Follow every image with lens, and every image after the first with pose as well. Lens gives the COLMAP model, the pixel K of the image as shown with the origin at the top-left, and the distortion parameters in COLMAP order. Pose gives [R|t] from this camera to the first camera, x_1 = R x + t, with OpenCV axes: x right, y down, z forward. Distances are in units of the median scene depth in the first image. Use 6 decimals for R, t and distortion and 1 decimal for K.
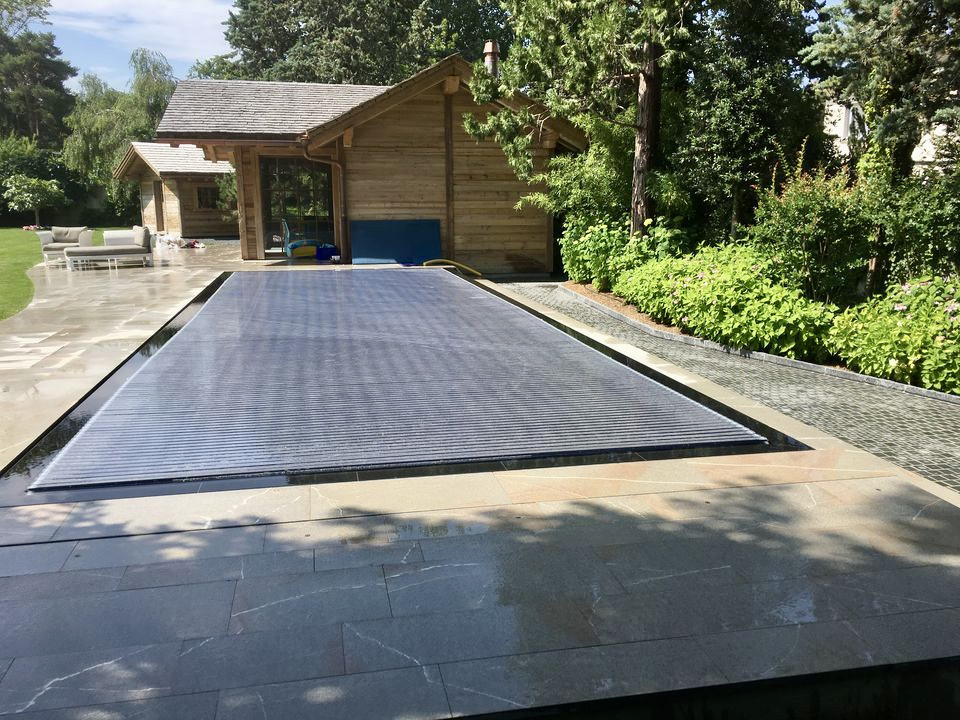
lens RADIAL K [[799.9, 0, 480.5], [0, 799.9, 360.9], [0, 0, 1]] dist [0.058810, -0.076341]
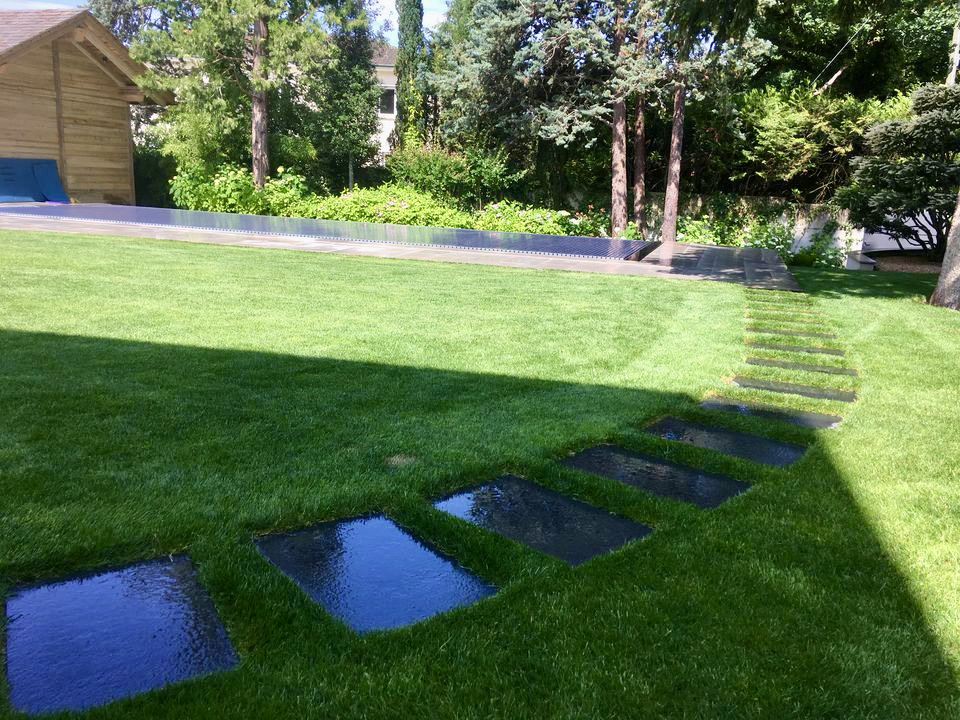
lens RADIAL K [[799.9, 0, 479.4], [0, 799.9, 360.3], [0, 0, 1]] dist [0.058810, -0.076341]
pose [[0.473842, -0.171472, 0.863754, -0.750294], [0.128061, 0.983850, 0.125062, 0.020666], [-0.871249, 0.051354, 0.488148, 0.013173]]
